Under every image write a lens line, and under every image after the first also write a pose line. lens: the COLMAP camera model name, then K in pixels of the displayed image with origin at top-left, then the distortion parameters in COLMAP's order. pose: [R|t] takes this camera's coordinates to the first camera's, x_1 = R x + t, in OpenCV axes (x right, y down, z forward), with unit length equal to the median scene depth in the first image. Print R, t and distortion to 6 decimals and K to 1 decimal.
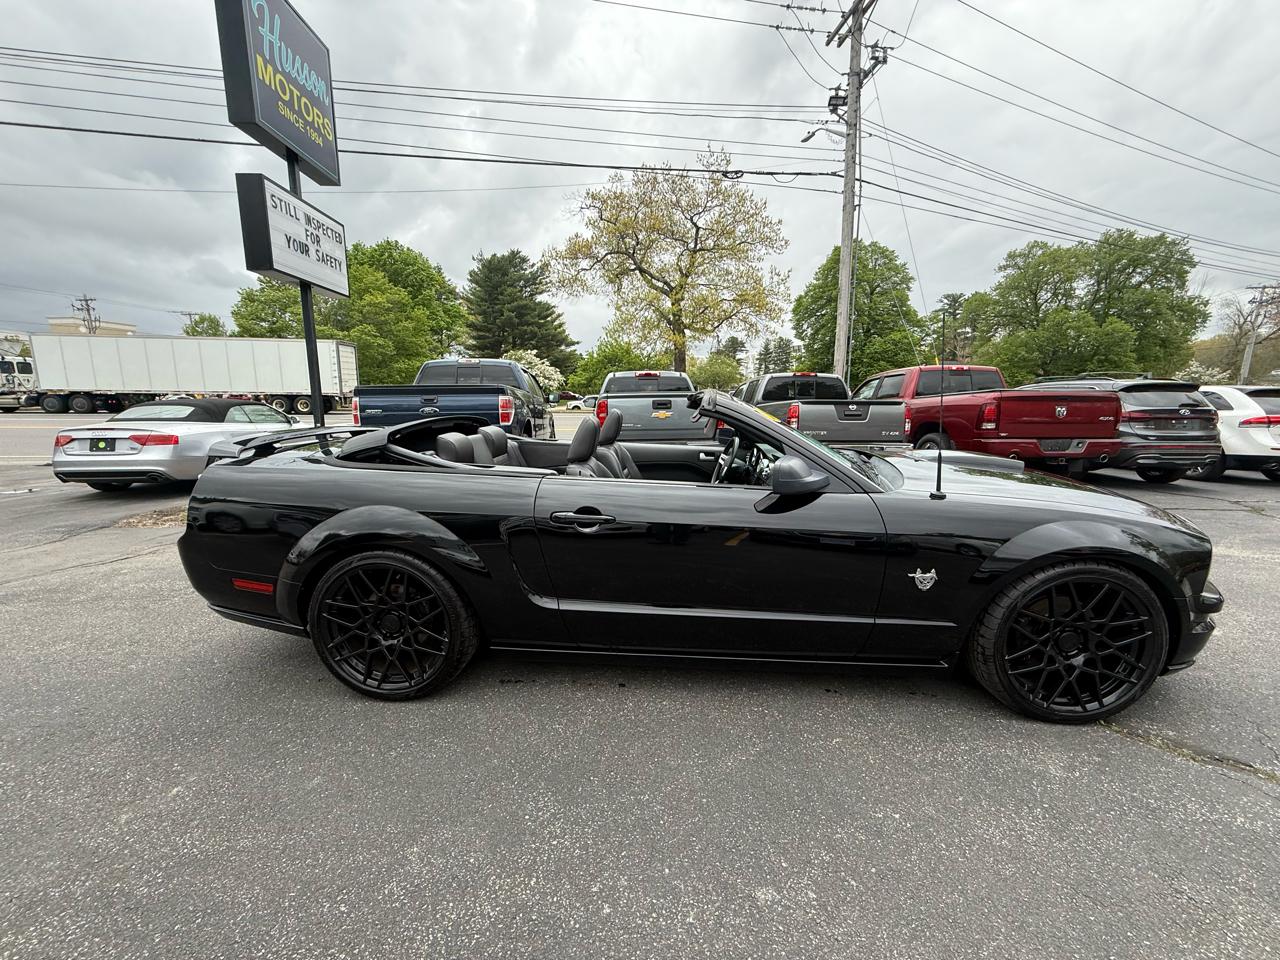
lens RADIAL K [[509.4, 0, 635.9], [0, 509.4, 477.3], [0, 0, 1]] dist [0.001302, -0.000434]
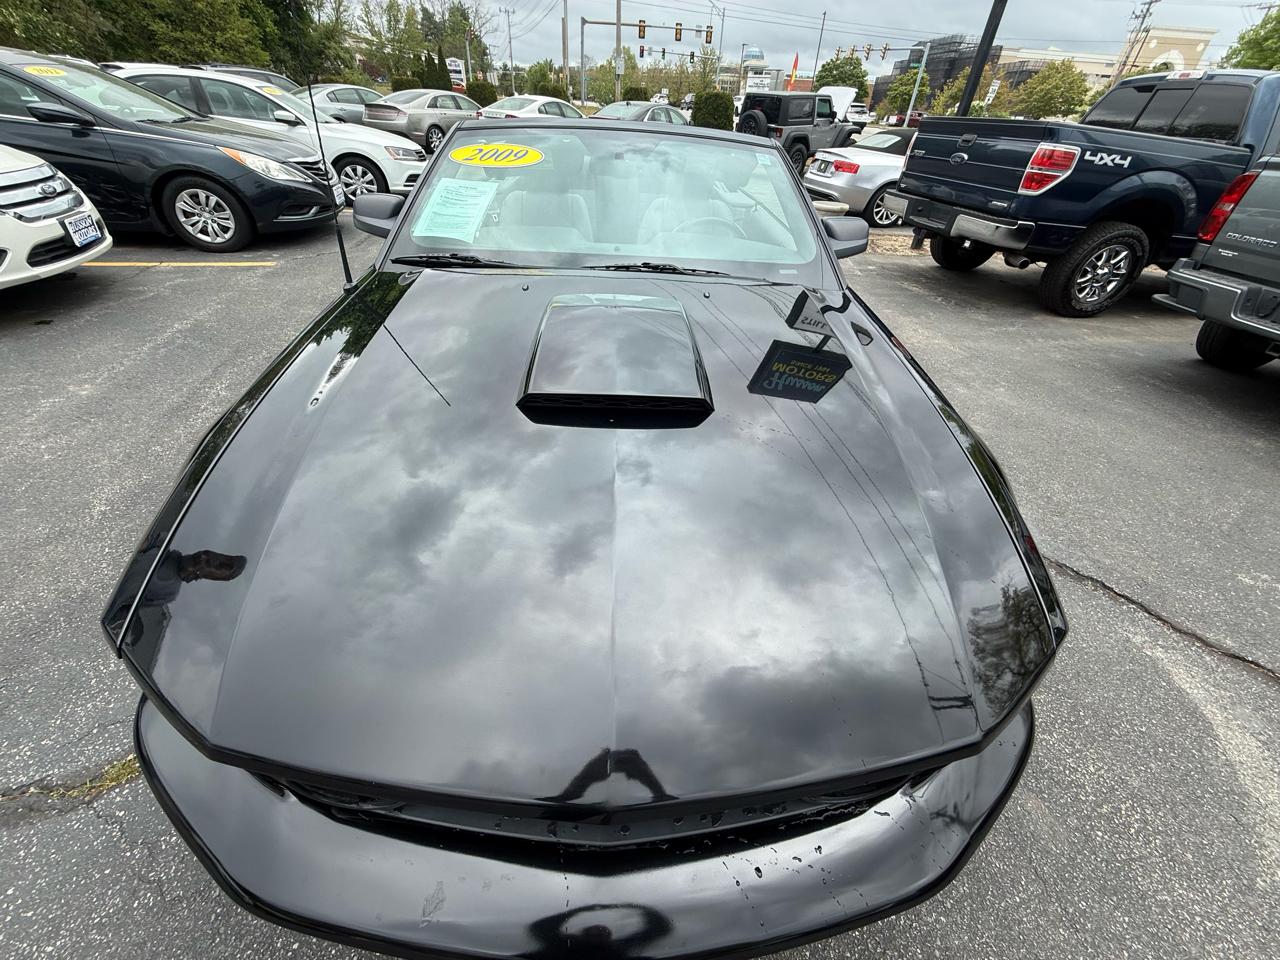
lens RADIAL K [[511.8, 0, 638.8], [0, 511.8, 477.3], [0, 0, 1]] dist [0.001575, -0.000511]
pose [[0.087571, 0.592480, -0.800811, 0.391381], [-0.205640, 0.797336, 0.567422, -0.072340], [0.974702, 0.114989, 0.191660, 0.364679]]
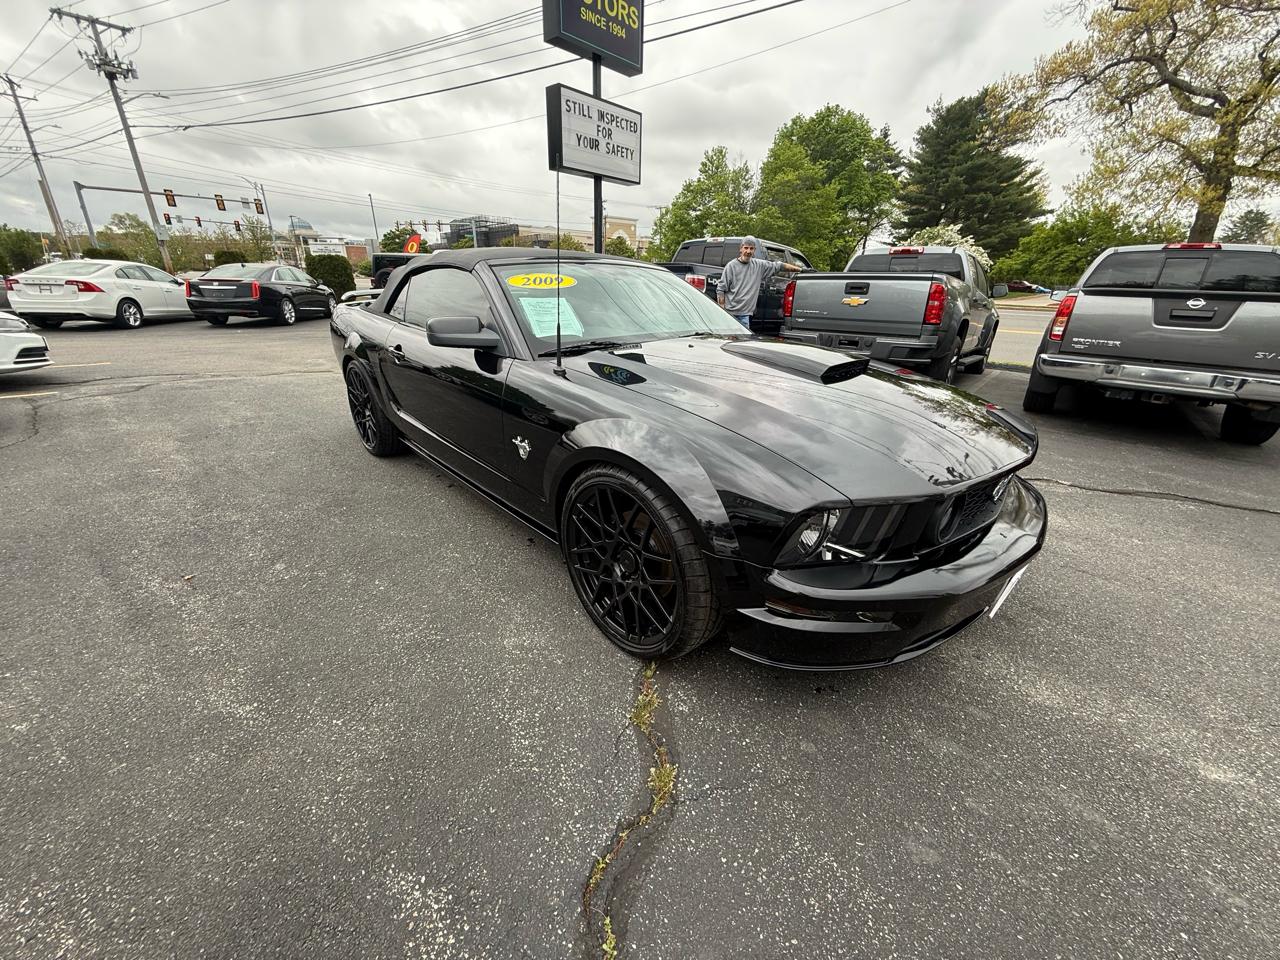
lens RADIAL K [[507.5, 0, 636.9], [0, 507.5, 478.8], [0, 0, 1]] dist [0.001685, -0.001335]
pose [[0.717750, 0.268731, -0.642354, 0.378909], [-0.129770, 0.957987, 0.255775, -0.009222], [0.684101, -0.100224, 0.722468, 0.112841]]
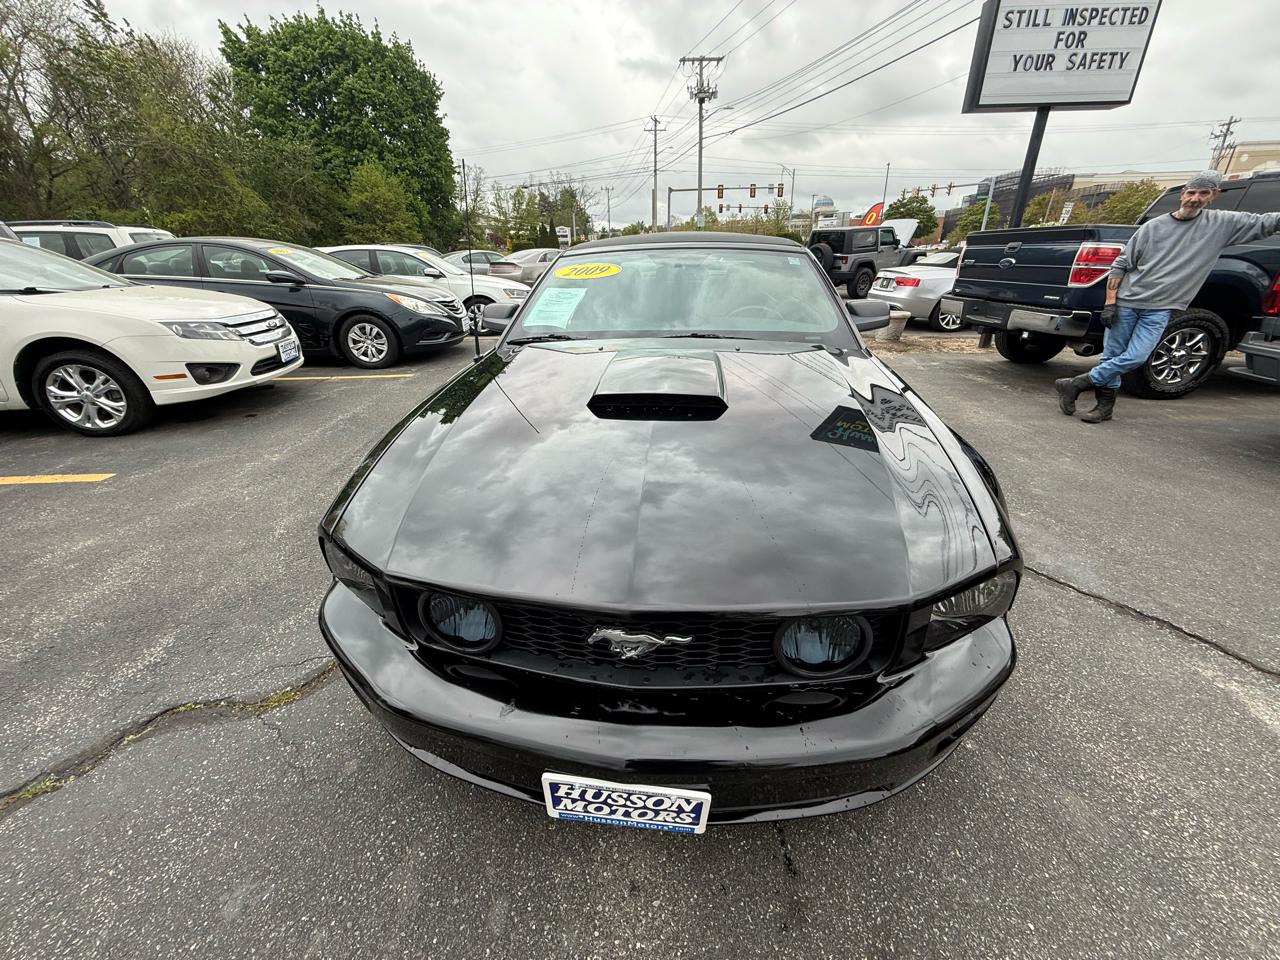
lens RADIAL K [[511.8, 0, 638.8], [0, 511.8, 477.3], [0, 0, 1]] dist [0.001575, -0.000511]
pose [[-0.054229, 0.407110, -0.911768, 0.454002], [-0.140649, 0.900893, 0.410620, -0.061923], [0.988573, 0.150507, 0.008405, 0.378429]]
